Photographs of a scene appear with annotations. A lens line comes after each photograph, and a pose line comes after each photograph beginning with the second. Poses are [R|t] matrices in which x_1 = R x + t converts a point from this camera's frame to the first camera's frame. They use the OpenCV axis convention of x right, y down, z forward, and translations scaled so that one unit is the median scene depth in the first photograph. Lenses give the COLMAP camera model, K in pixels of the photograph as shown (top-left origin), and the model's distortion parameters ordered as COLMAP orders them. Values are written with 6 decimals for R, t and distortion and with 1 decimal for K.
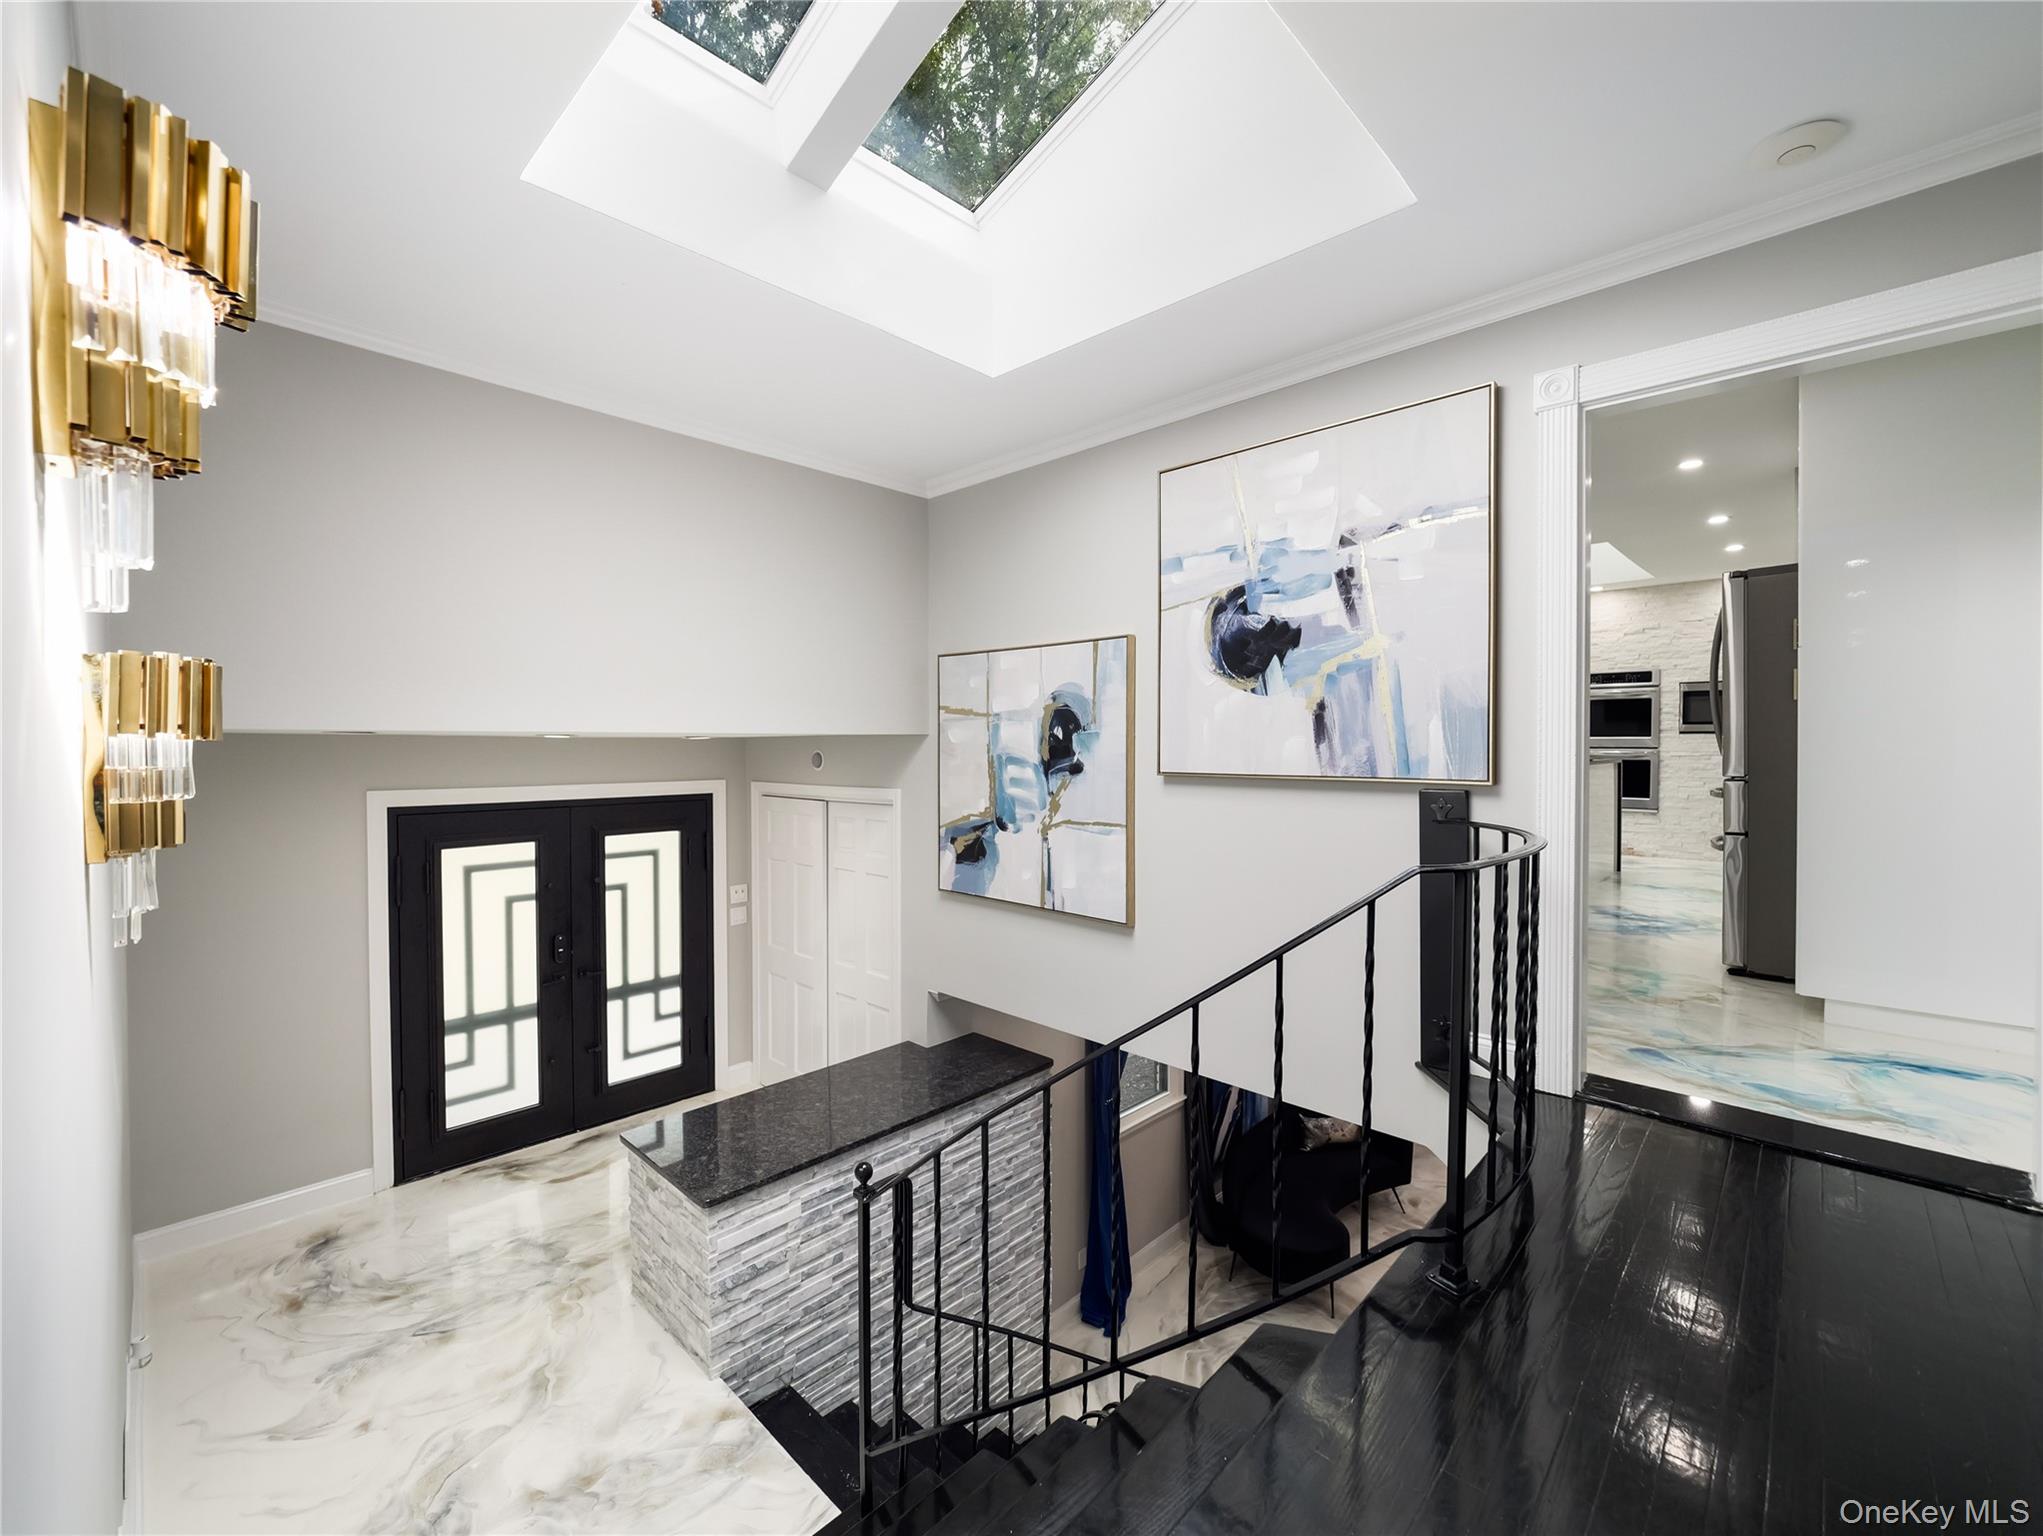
lens RADIAL K [[855.0, 0, 1021.5], [0, 855.0, 768.0], [0, 0, 1]] dist [-0.024453, -0.000220]
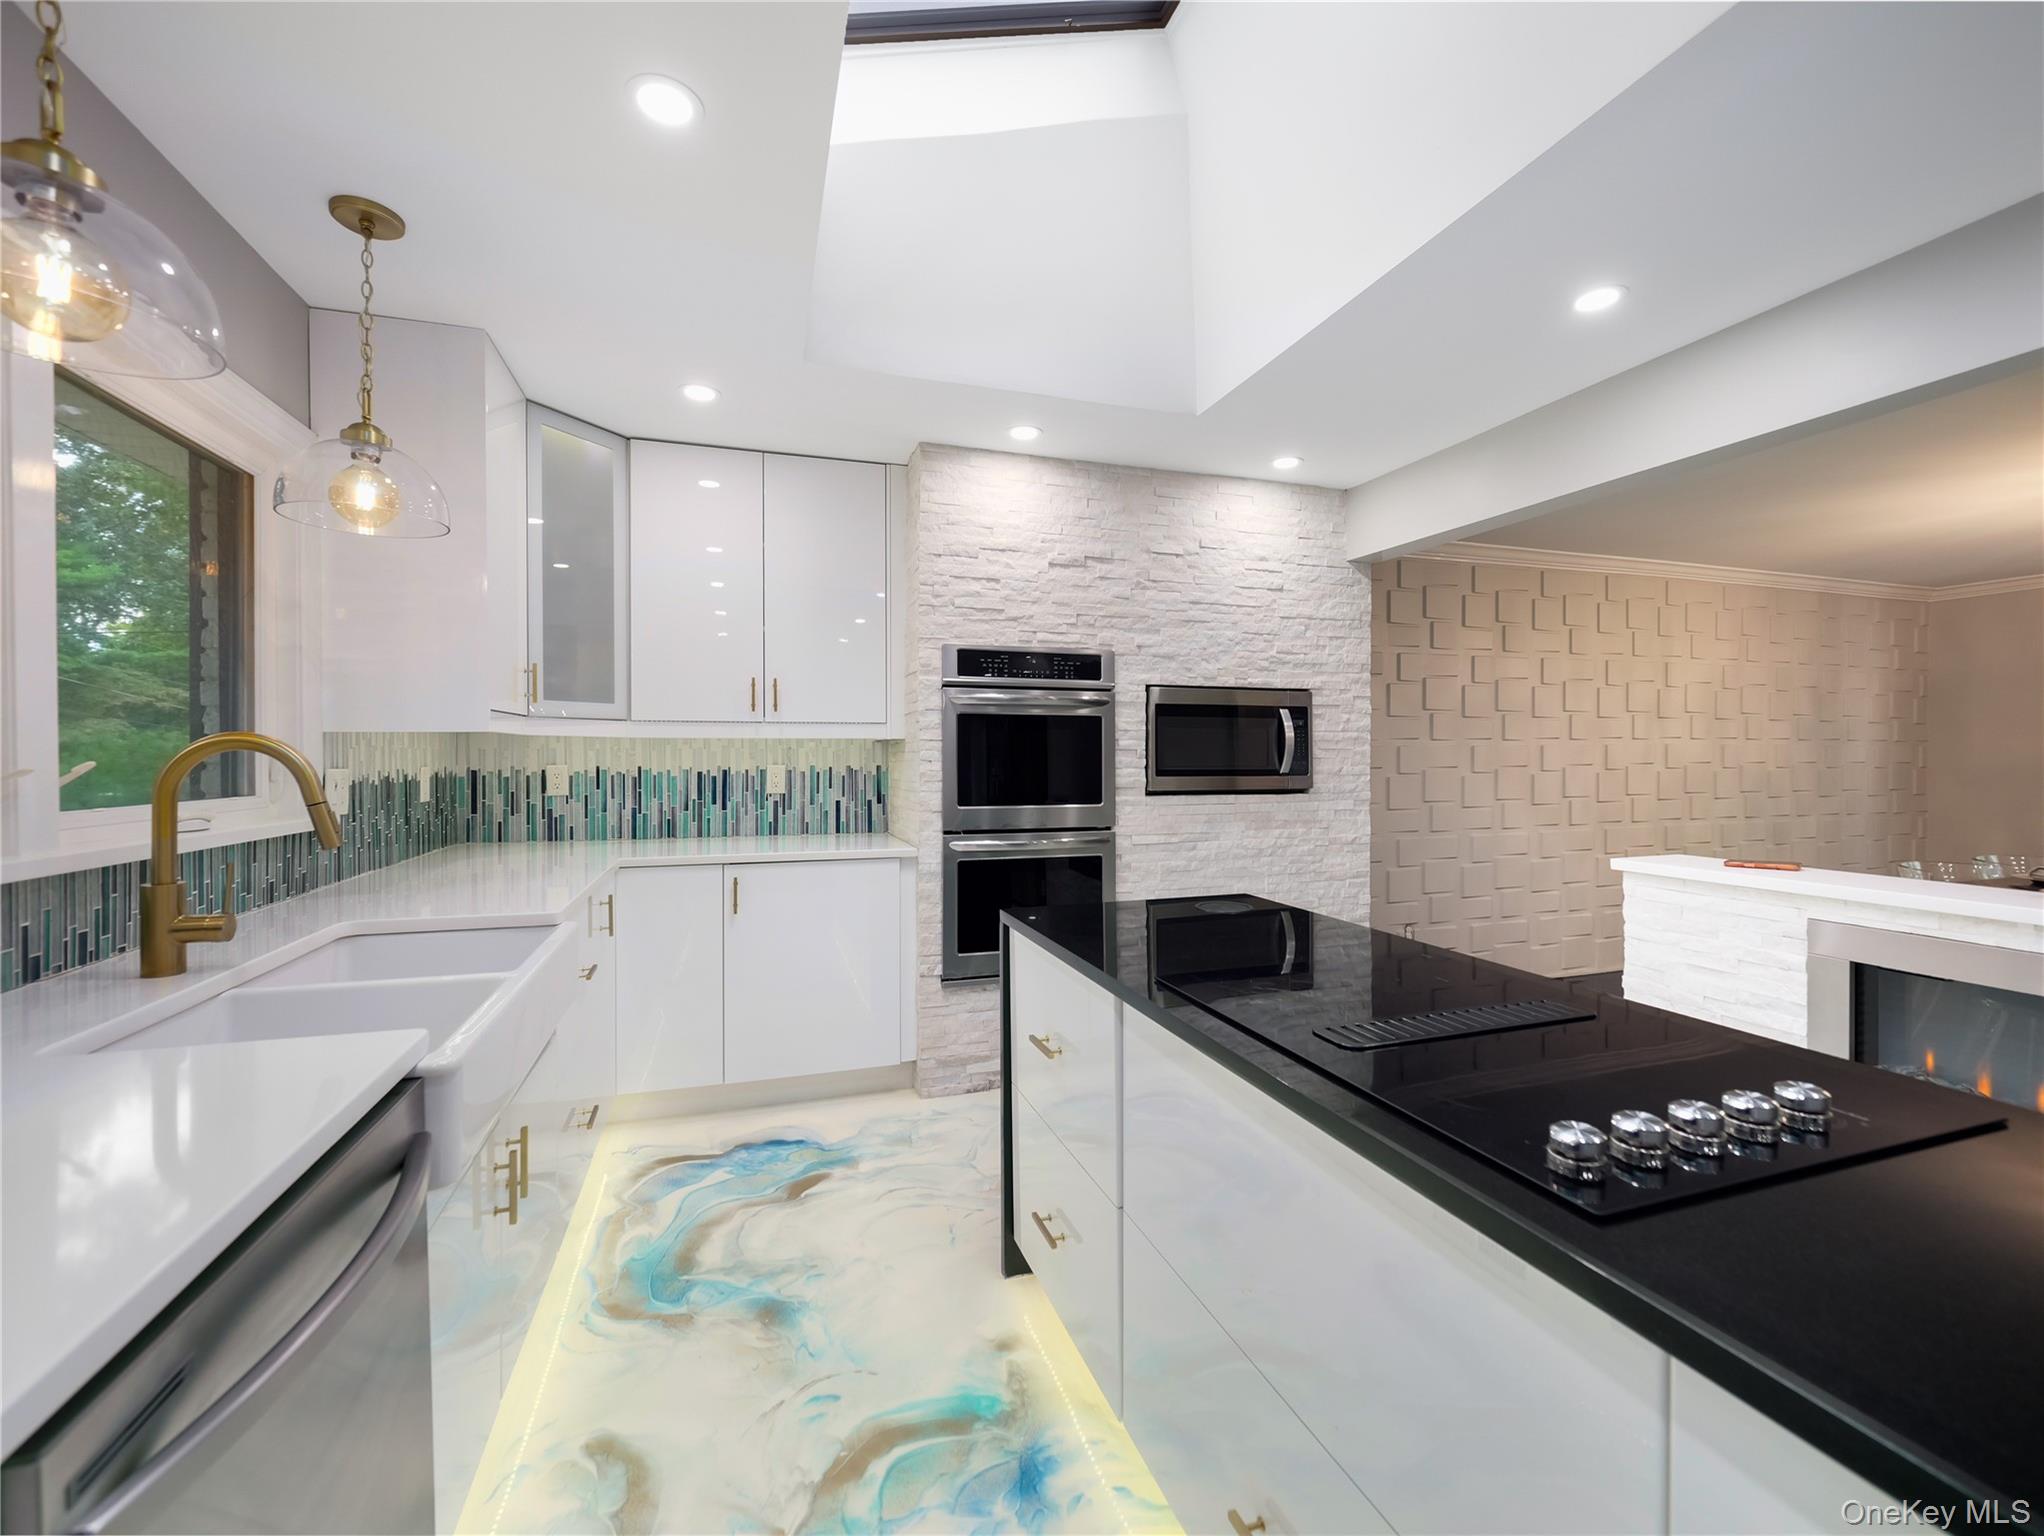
lens RADIAL K [[855.4, 0, 1022.0], [0, 855.4, 768.0], [0, 0, 1]] dist [-0.024453, -0.000220]
pose [[0.473420, -0.014408, 0.880719, 0.330349], [0.022299, 0.999742, 0.004368, -0.058469], [-0.880555, 0.017572, 0.473619, 0.819783]]
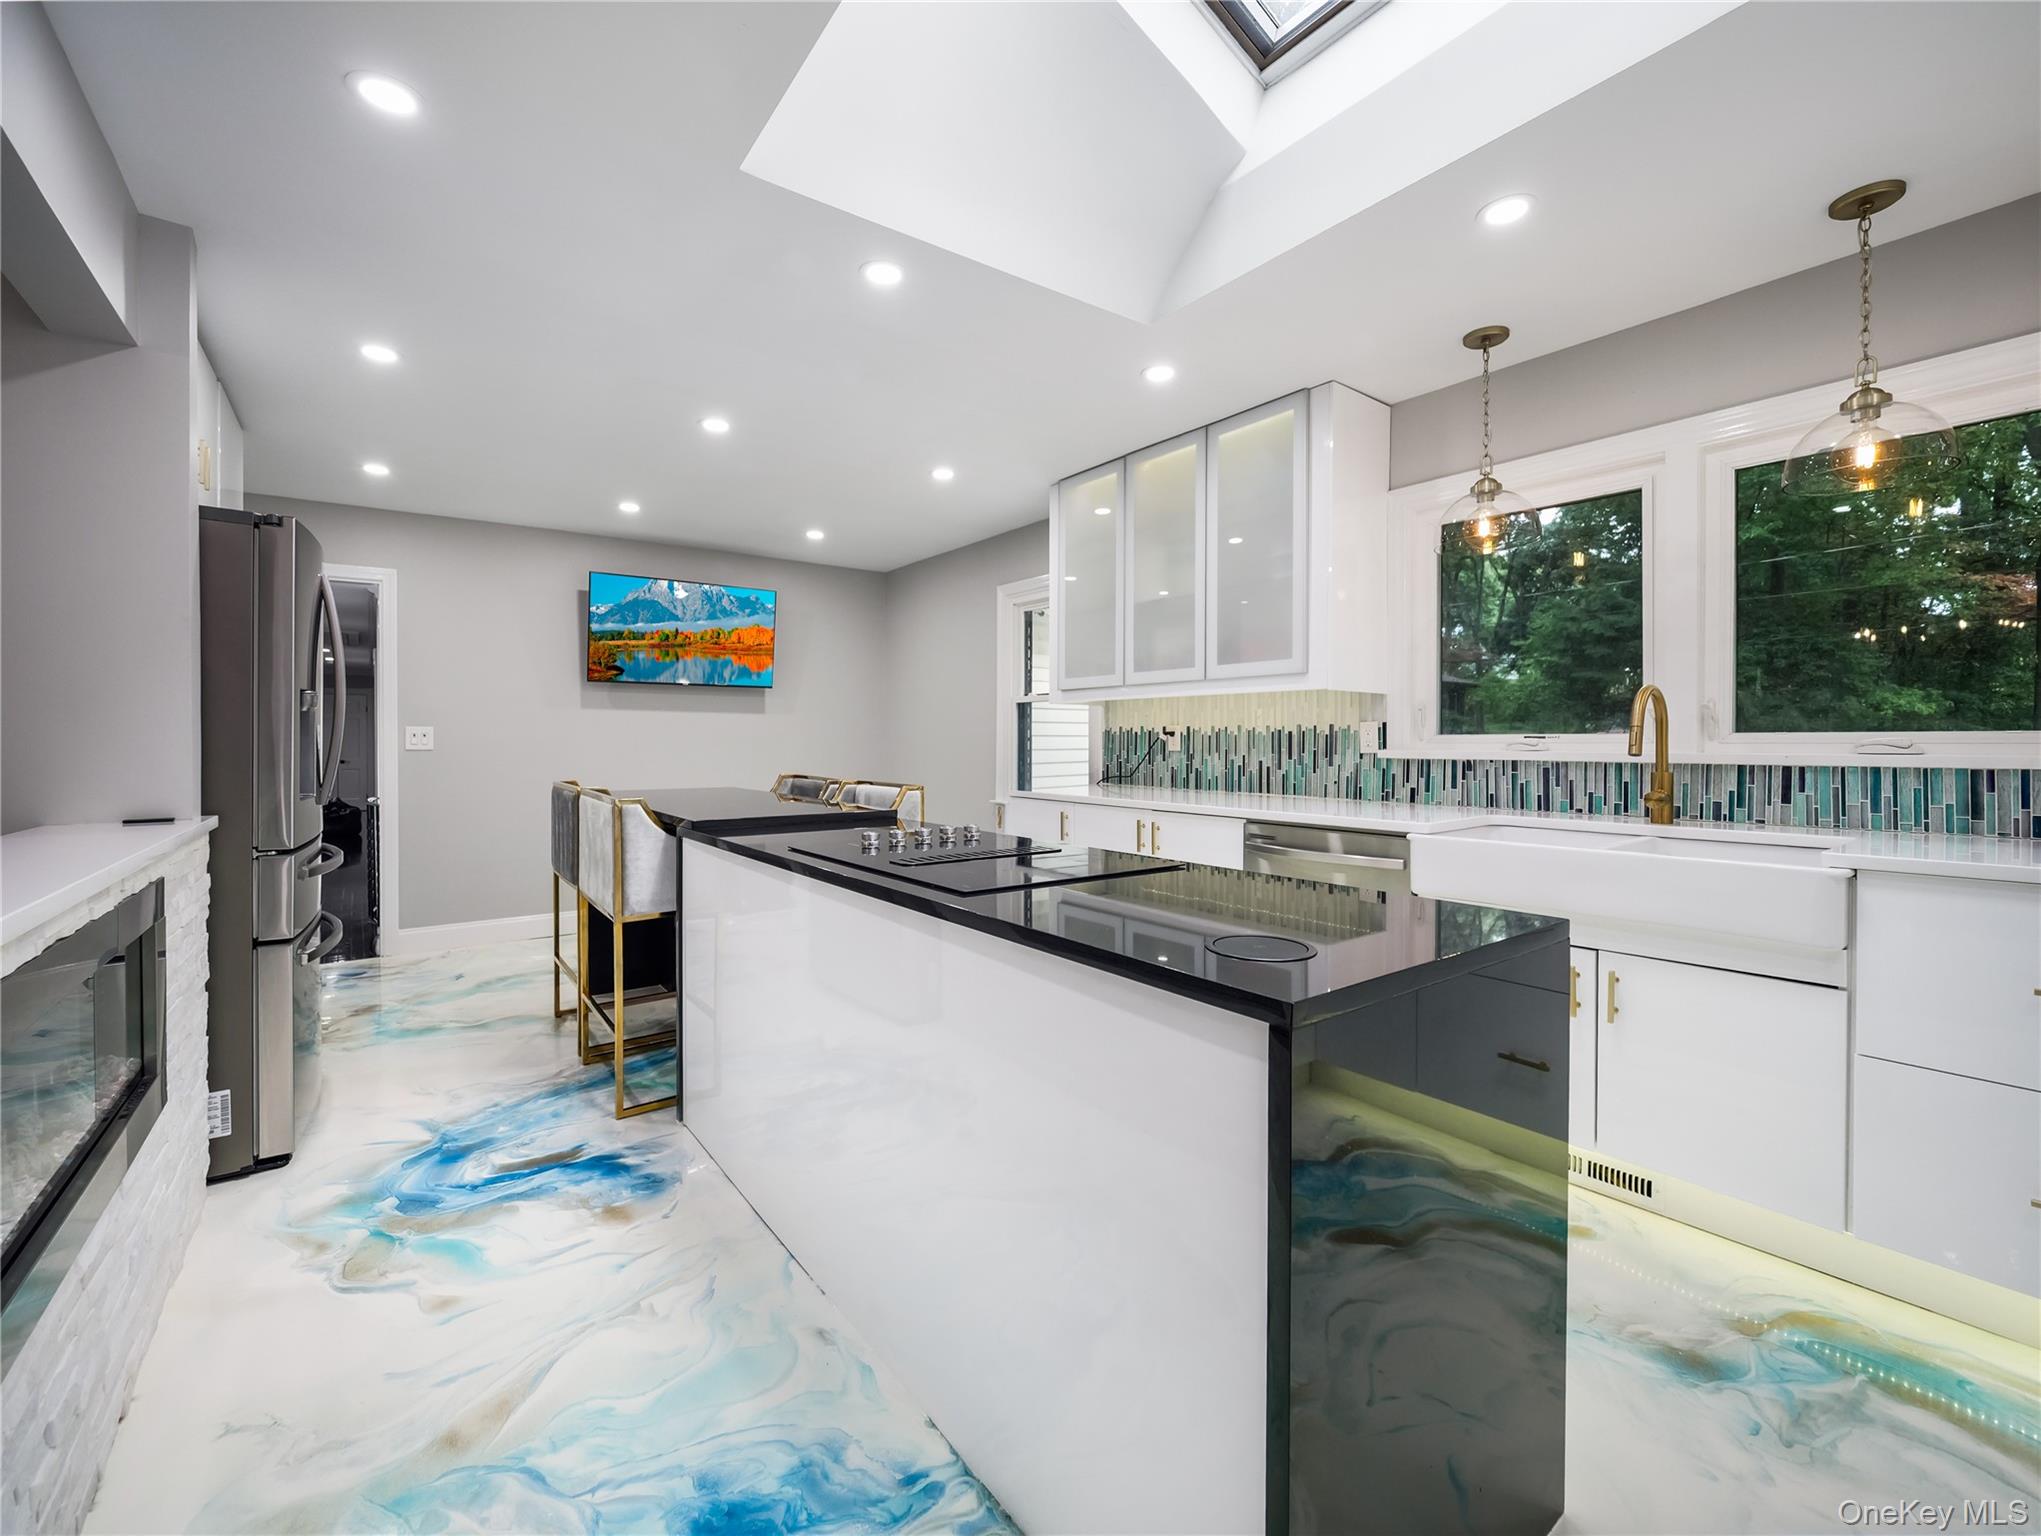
lens RADIAL K [[854.1, 0, 1020.5], [0, 854.1, 768.0], [0, 0, 1]] dist [-0.024453, -0.000220]
pose [[-0.168693, 0.027846, -0.985275, 0.742507], [-0.029746, 0.999002, 0.033327, -0.042038], [0.985220, 0.034930, -0.167696, 0.876493]]
